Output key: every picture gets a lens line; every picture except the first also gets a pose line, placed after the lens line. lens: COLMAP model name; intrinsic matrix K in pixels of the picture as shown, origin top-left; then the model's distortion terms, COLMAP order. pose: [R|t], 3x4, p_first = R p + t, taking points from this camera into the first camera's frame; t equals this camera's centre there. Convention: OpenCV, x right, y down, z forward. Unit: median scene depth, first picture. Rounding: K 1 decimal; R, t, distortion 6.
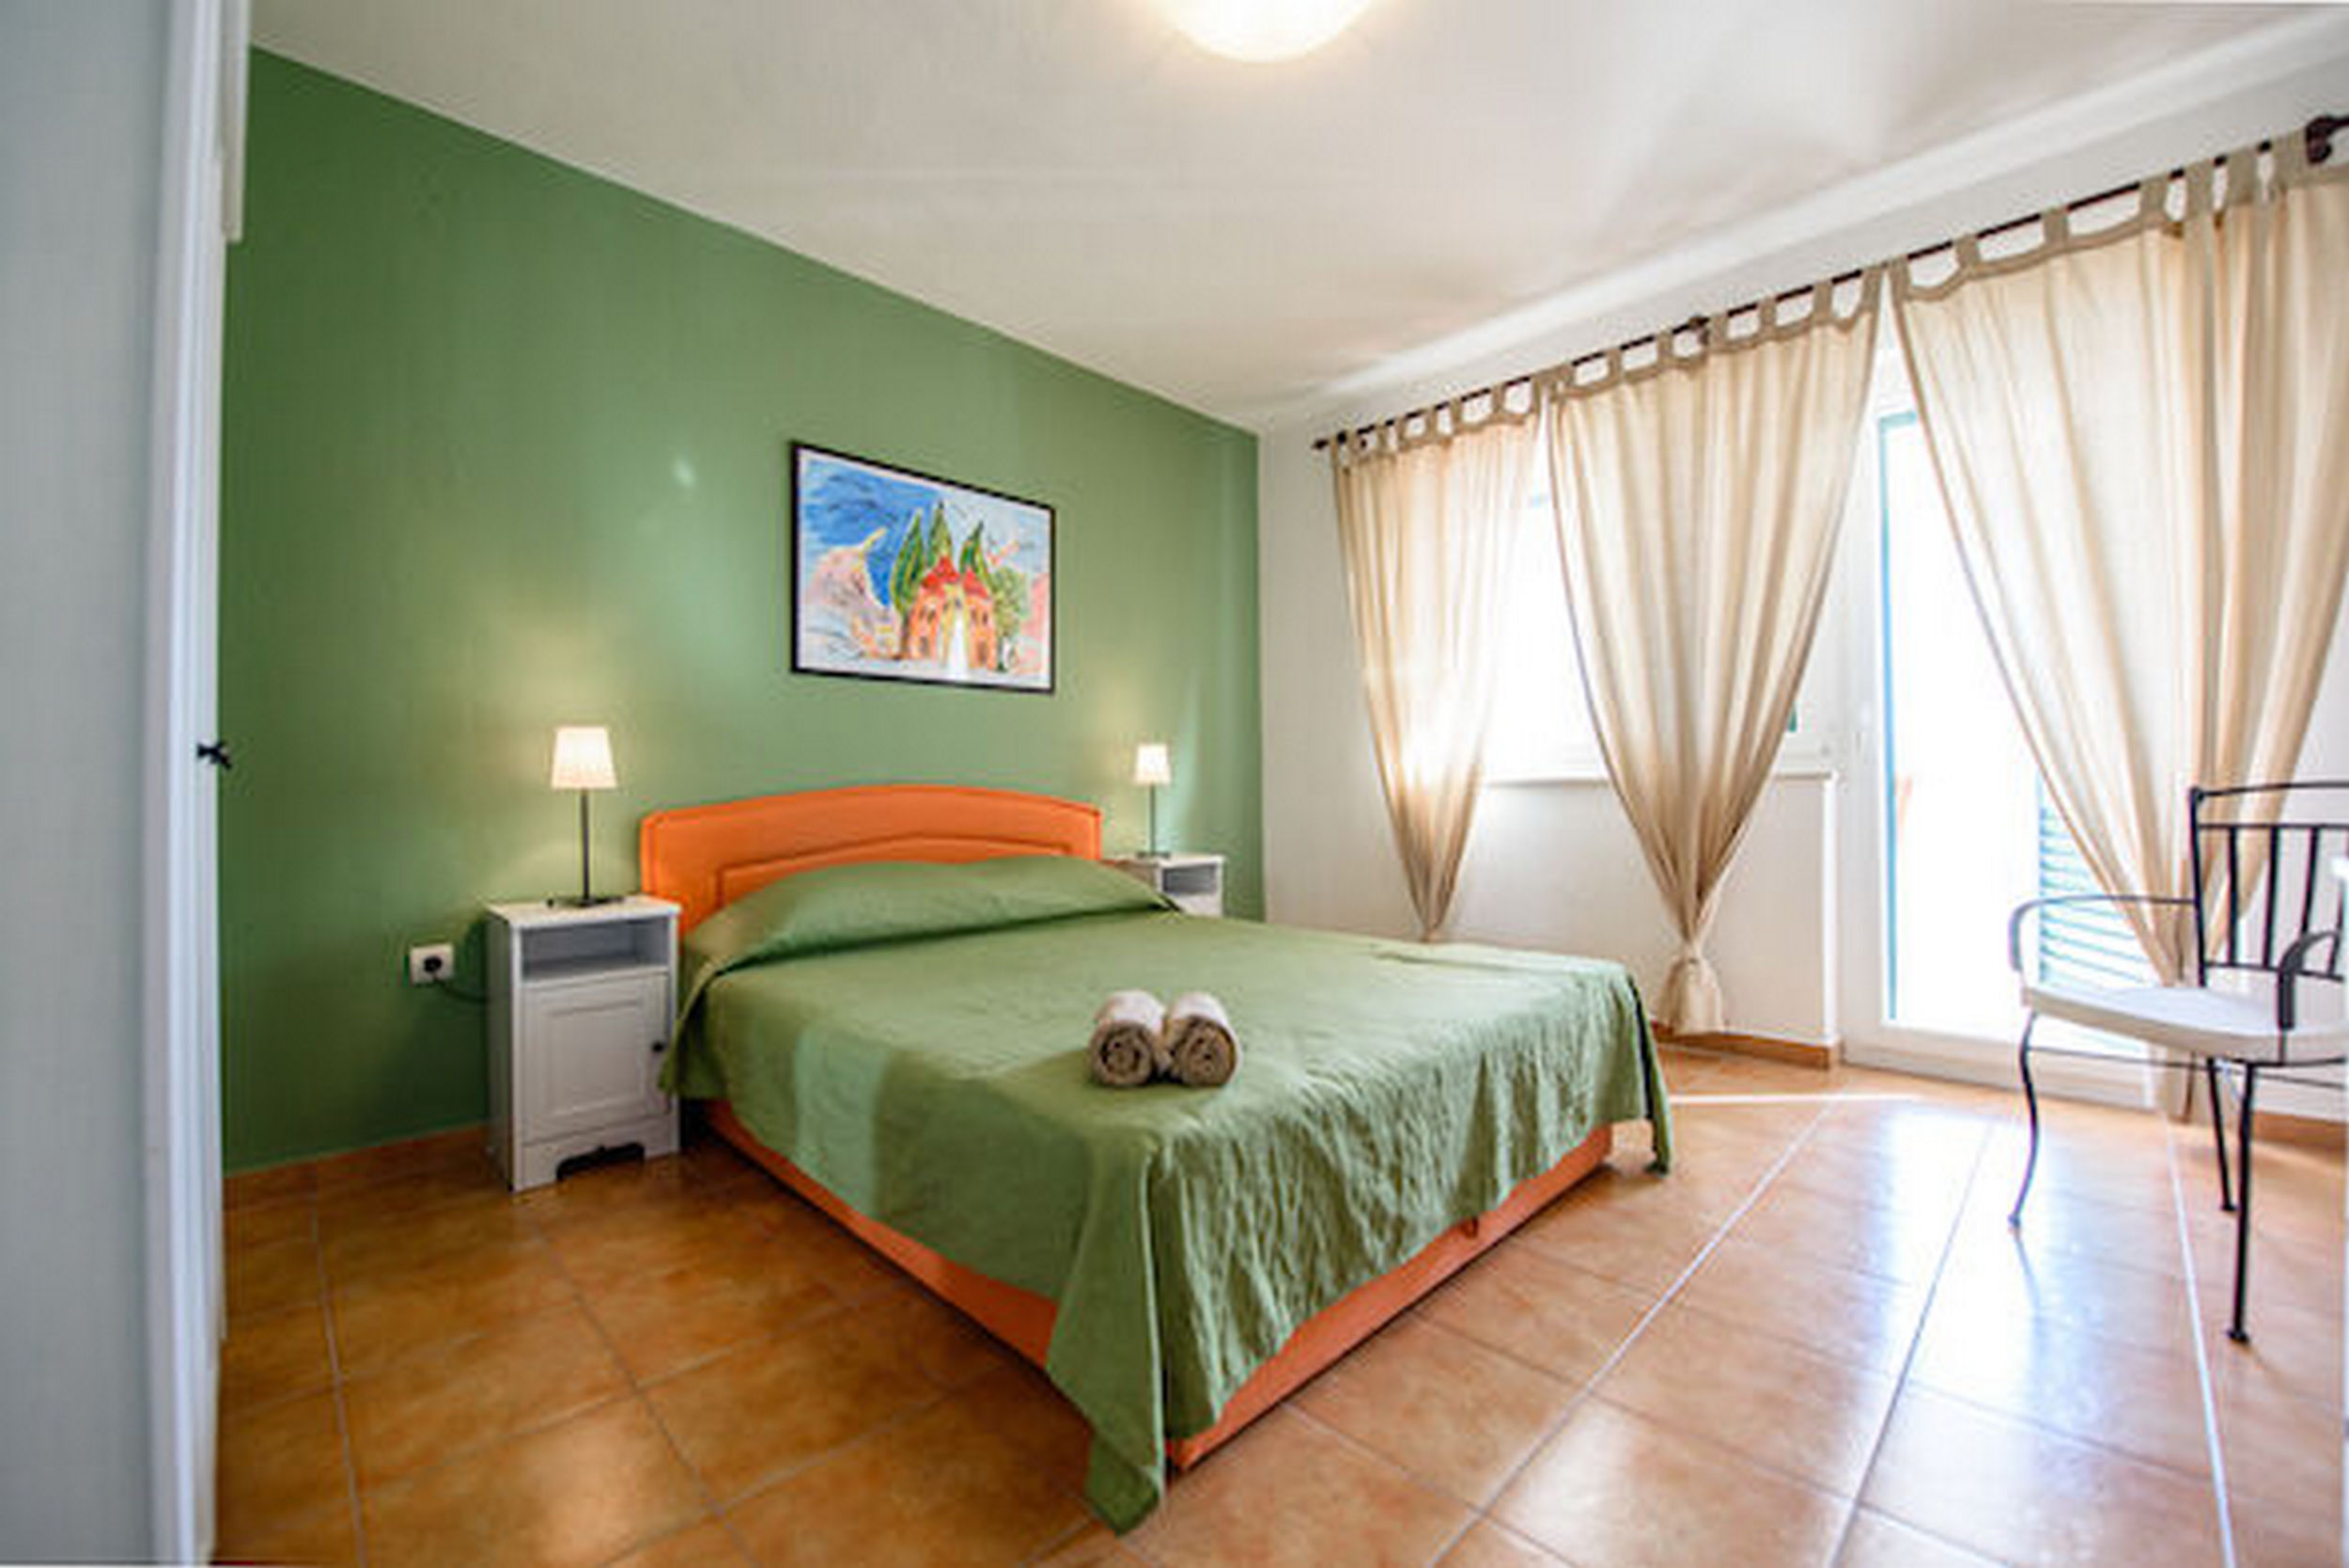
lens RADIAL K [[924.3, 0, 1174.5], [0, 924.3, 784.0], [0, 0, 1]] dist [0.000331, 0.000011]
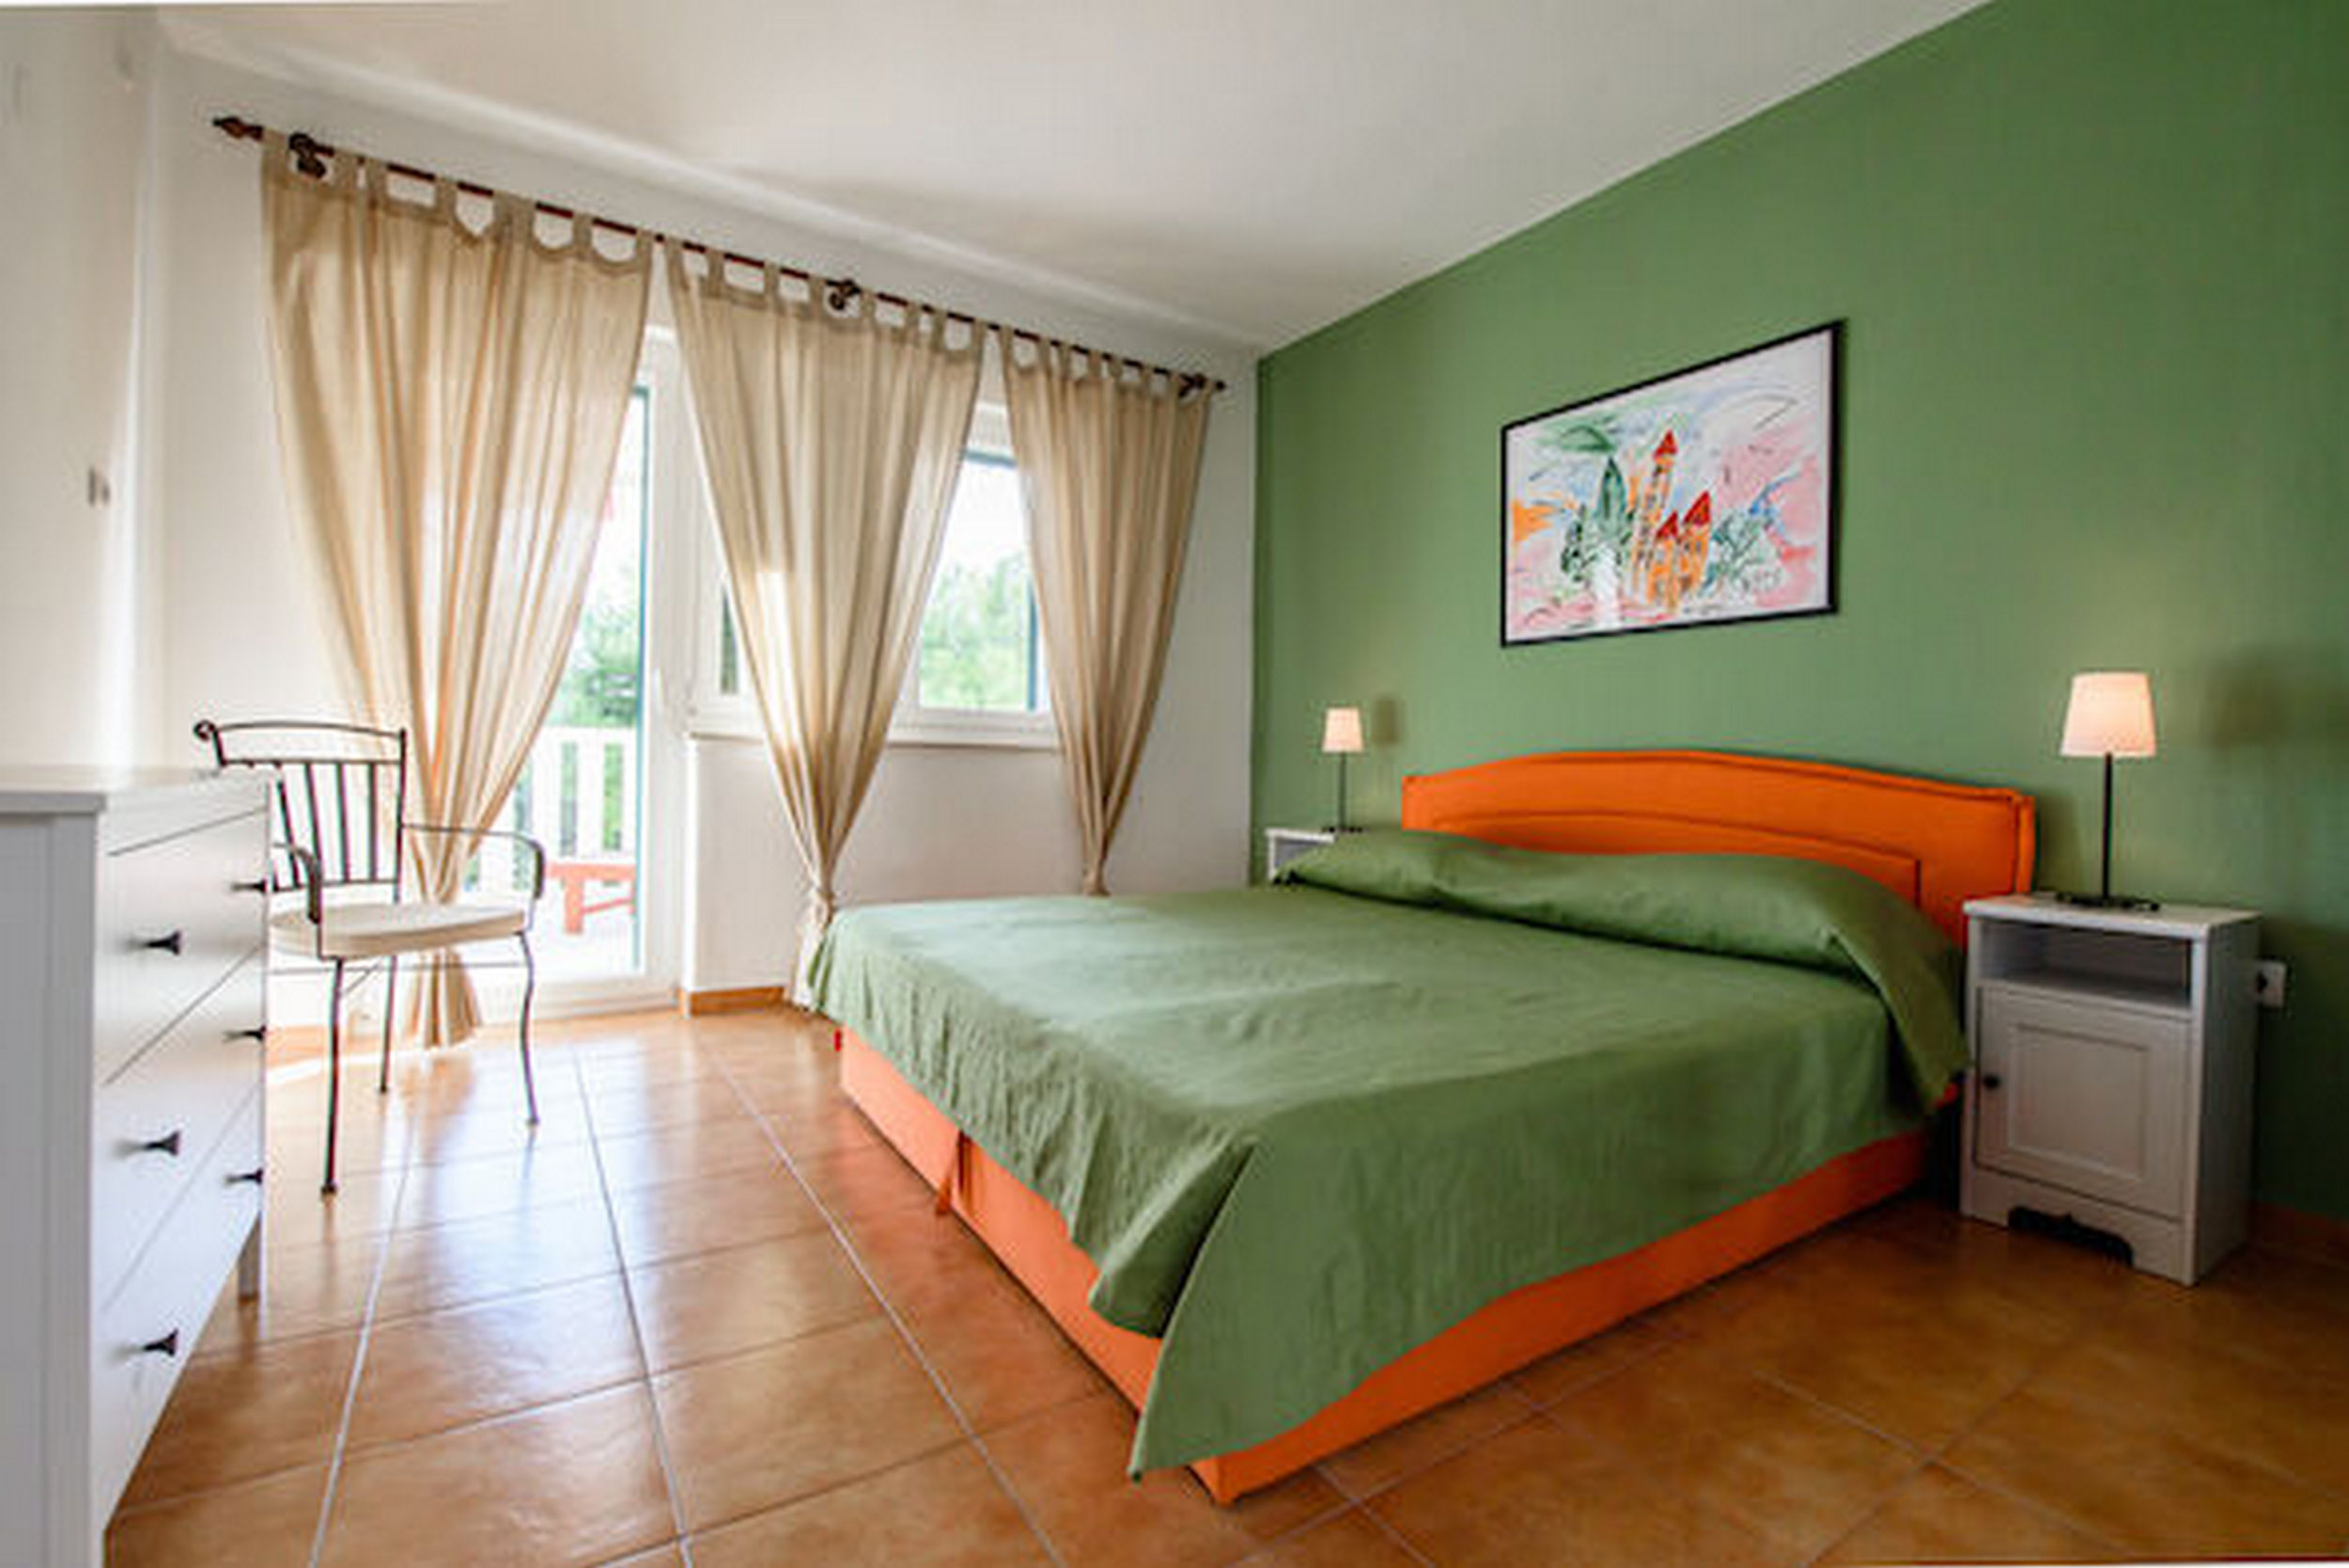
lens RADIAL K [[1079.6, 0, 1171.3], [0, 1079.6, 773.3], [0, 0, 1]] dist [0.028604, 0.000001]
pose [[-0.213063, 0.030112, -0.976574, 0.772656], [-0.005215, 0.999476, 0.031956, -0.009177], [0.977024, 0.011902, -0.212795, 0.771225]]
